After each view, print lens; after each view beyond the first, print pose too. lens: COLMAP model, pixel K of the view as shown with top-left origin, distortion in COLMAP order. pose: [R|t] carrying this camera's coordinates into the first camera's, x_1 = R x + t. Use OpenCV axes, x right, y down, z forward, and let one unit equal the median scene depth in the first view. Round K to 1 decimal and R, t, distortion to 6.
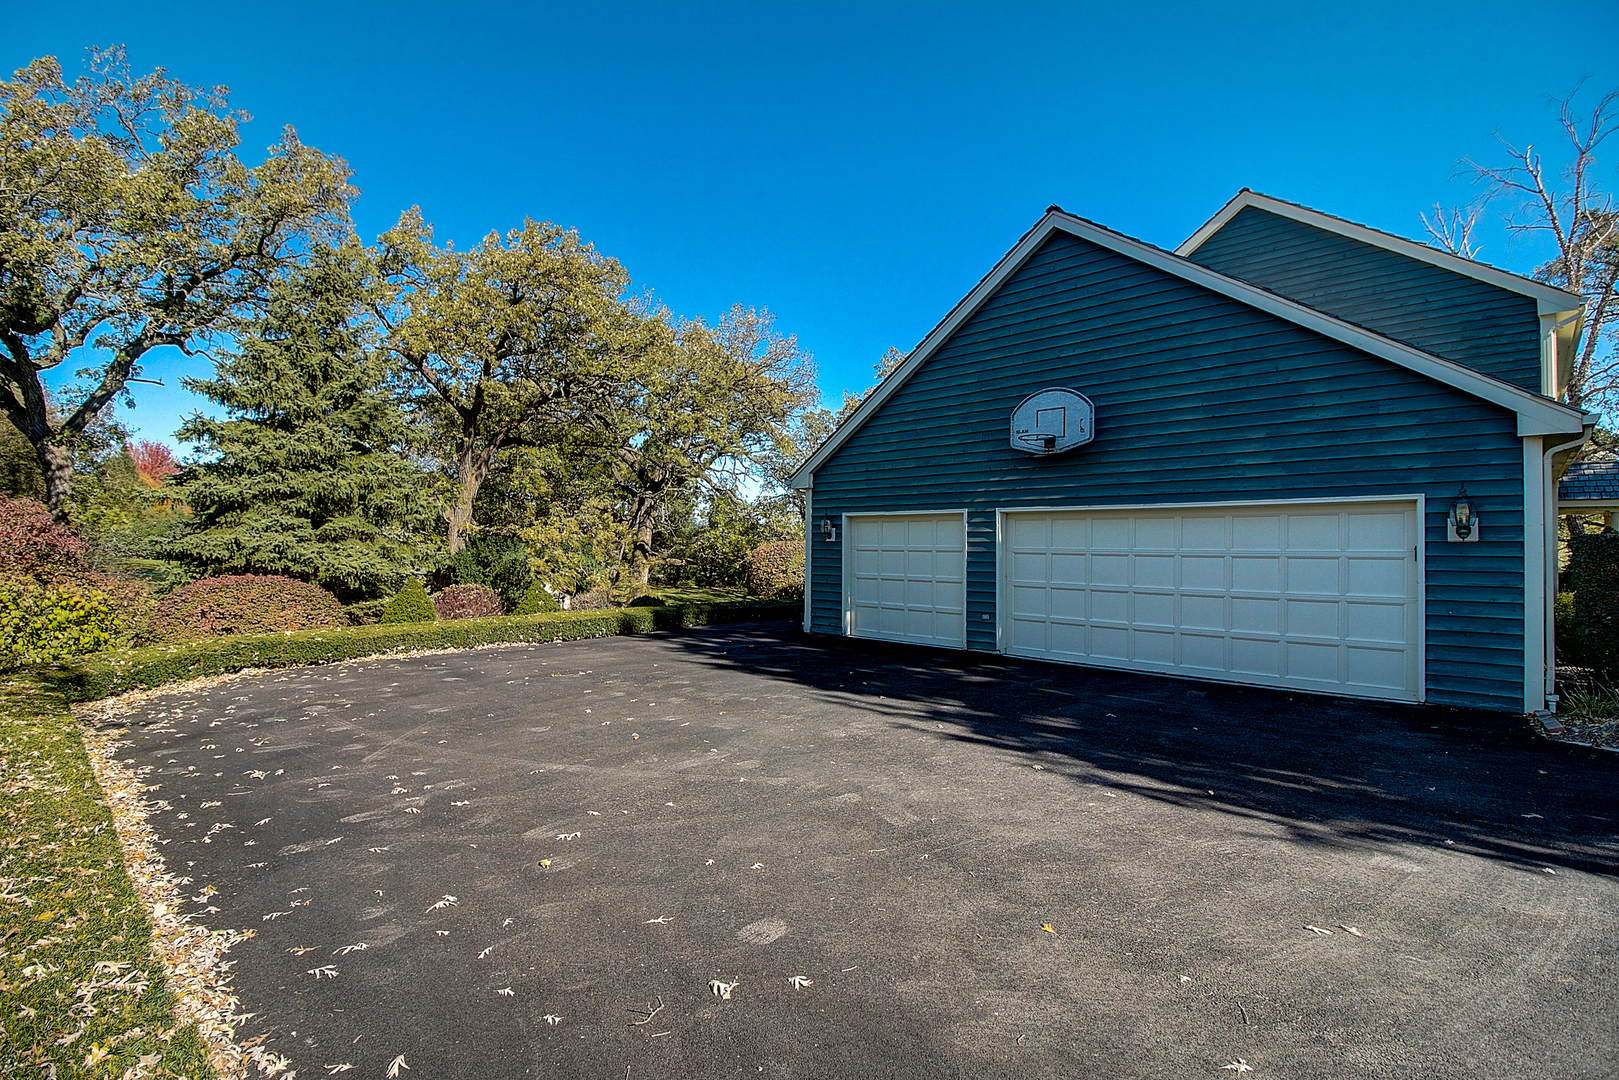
lens RADIAL K [[756.5, 0, 809.8], [0, 756.5, 539.1], [0, 0, 1]] dist [0.000927, -0.008795]
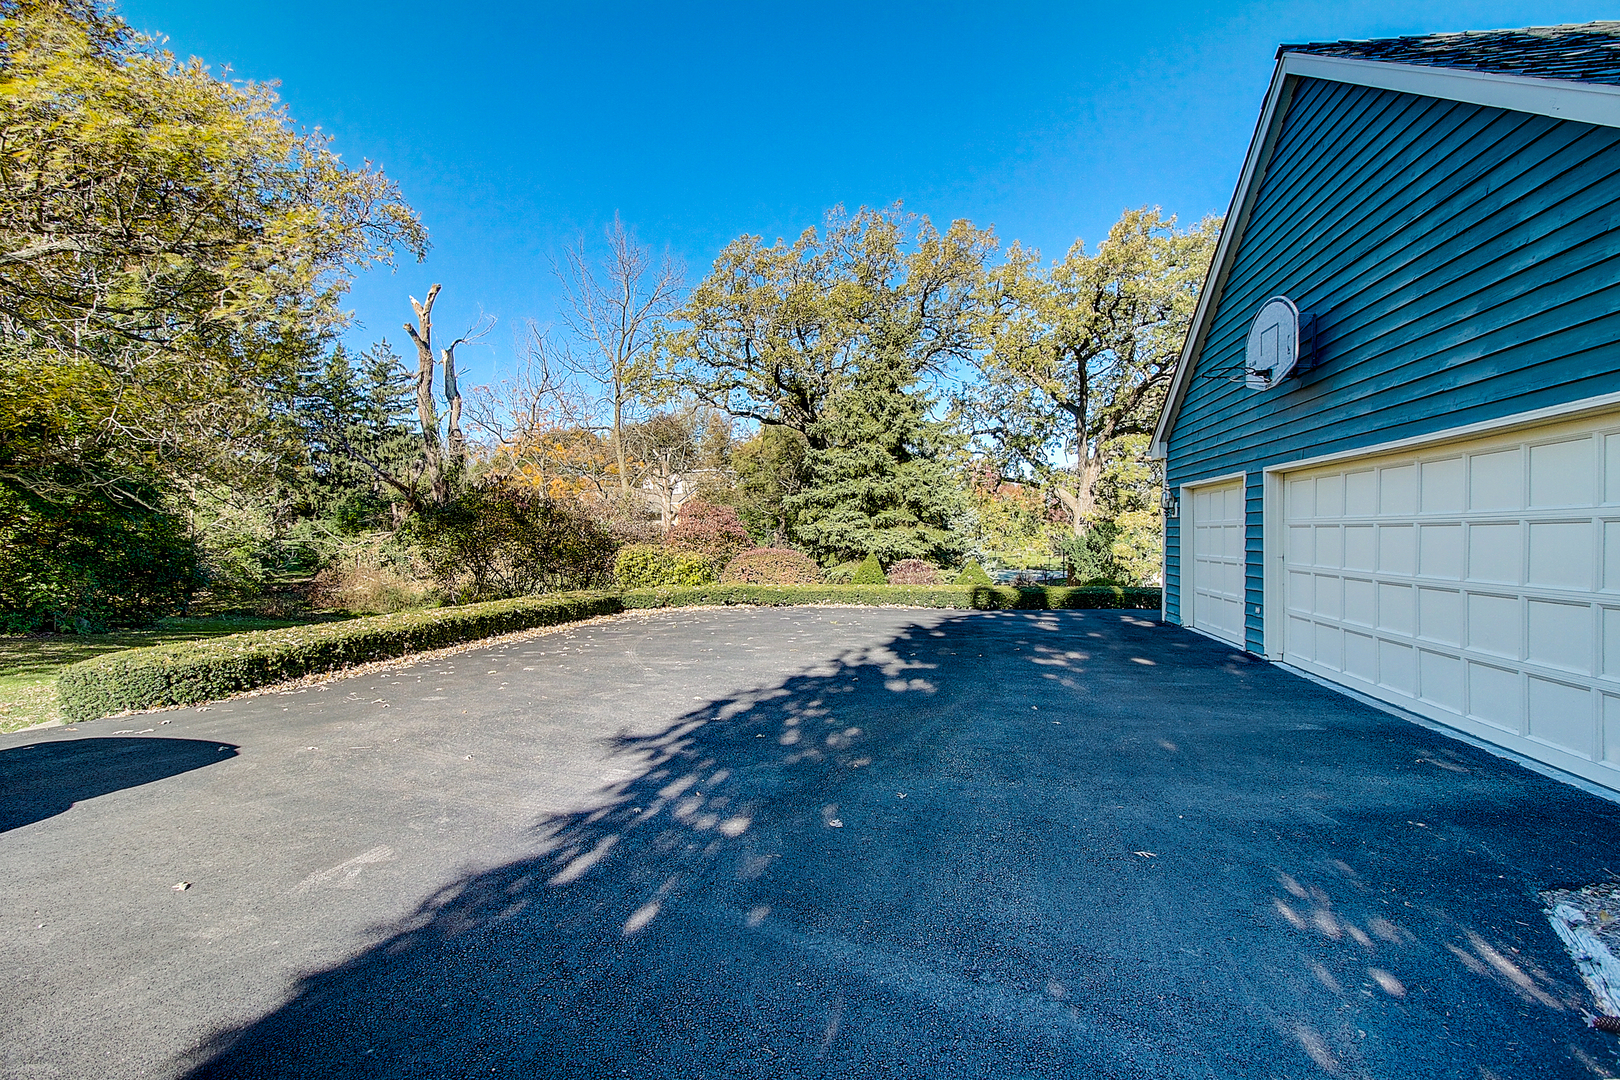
lens RADIAL K [[757.0, 0, 810.3], [0, 757.0, 539.1], [0, 0, 1]] dist [0.000927, -0.008795]
pose [[0.545267, -0.003662, -0.838254, 0.568480], [0.013722, 0.999895, 0.004558, 0.019290], [0.838150, -0.013988, 0.545261, 0.182752]]
